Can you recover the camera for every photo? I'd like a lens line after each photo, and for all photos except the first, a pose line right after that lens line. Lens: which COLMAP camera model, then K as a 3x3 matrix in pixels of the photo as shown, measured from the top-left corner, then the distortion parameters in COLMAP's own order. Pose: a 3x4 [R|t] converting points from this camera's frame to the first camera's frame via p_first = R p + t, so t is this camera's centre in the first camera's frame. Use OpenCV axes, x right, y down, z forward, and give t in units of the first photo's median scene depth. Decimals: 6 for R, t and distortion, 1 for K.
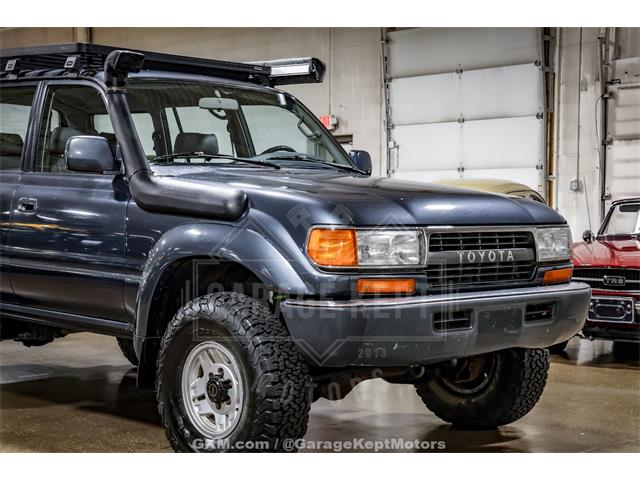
lens RADIAL K [[1135.2, 0, 320.0], [0, 1135.2, 240.0], [0, 0, 1]] dist [0.202417, 0.243684]
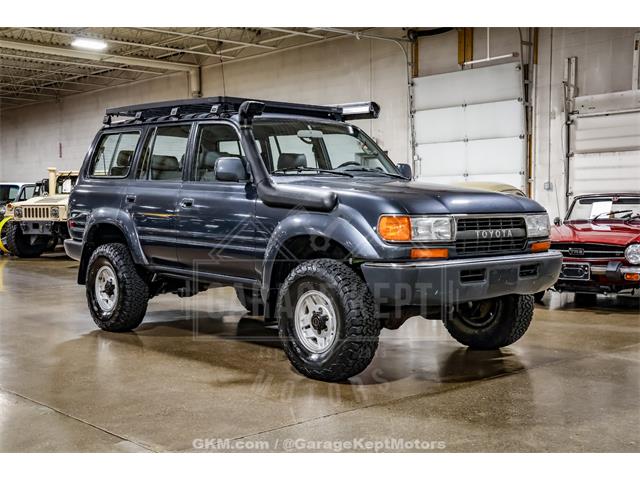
lens RADIAL K [[830.1, 0, 320.0], [0, 830.1, 240.0], [0, 0, 1]] dist [0.014481, 0.404824]
pose [[0.998996, -0.007235, -0.044222, -0.034417], [0.007928, 0.999848, 0.015506, 0.003301], [0.044103, -0.015841, 0.998901, -0.107757]]
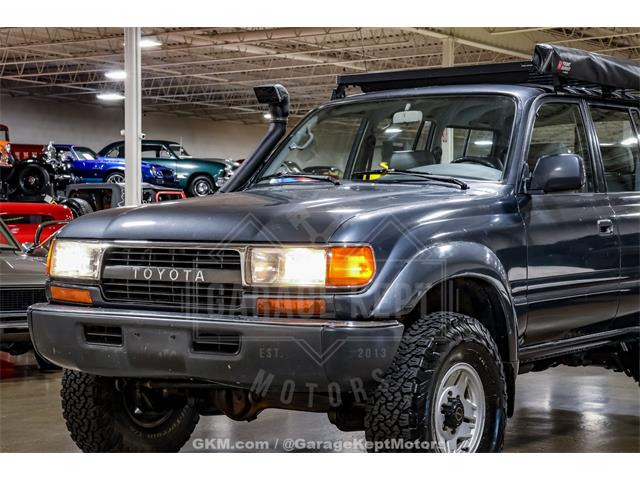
lens RADIAL K [[1160.5, 0, 320.0], [0, 1160.5, 240.0], [0, 0, 1]] dist [0.211585, 0.219987]
pose [[0.215038, 0.015122, -0.976489, 1.041483], [-0.029192, 0.999533, 0.009051, -0.025044], [0.976169, 0.026560, 0.215379, 0.856316]]
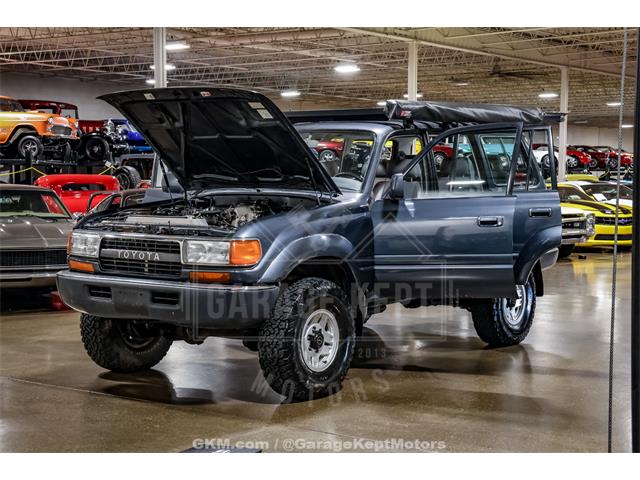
lens RADIAL K [[948.8, 0, 320.0], [0, 948.8, 240.0], [0, 0, 1]] dist [0.132427, 0.022973]
pose [[0.196779, 0.067606, -0.978114, 1.341647], [-0.026622, 0.997620, 0.063598, -0.087440], [0.980086, 0.013524, 0.198111, 0.922700]]
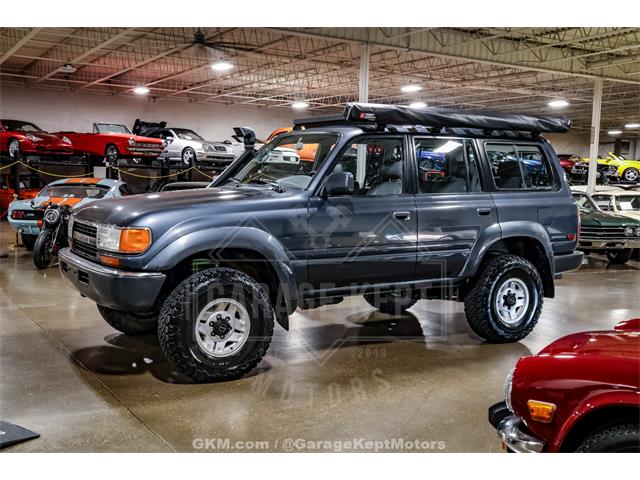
lens RADIAL K [[648.9, 0, 351.9], [0, 648.9, 238.9], [0, 0, 1]] dist [0.064255, 0.011492]
pose [[-0.139129, 0.083746, -0.986727, 0.995068], [-0.053010, 0.994359, 0.091869, -0.089974], [0.988854, 0.065088, -0.133904, 1.437124]]
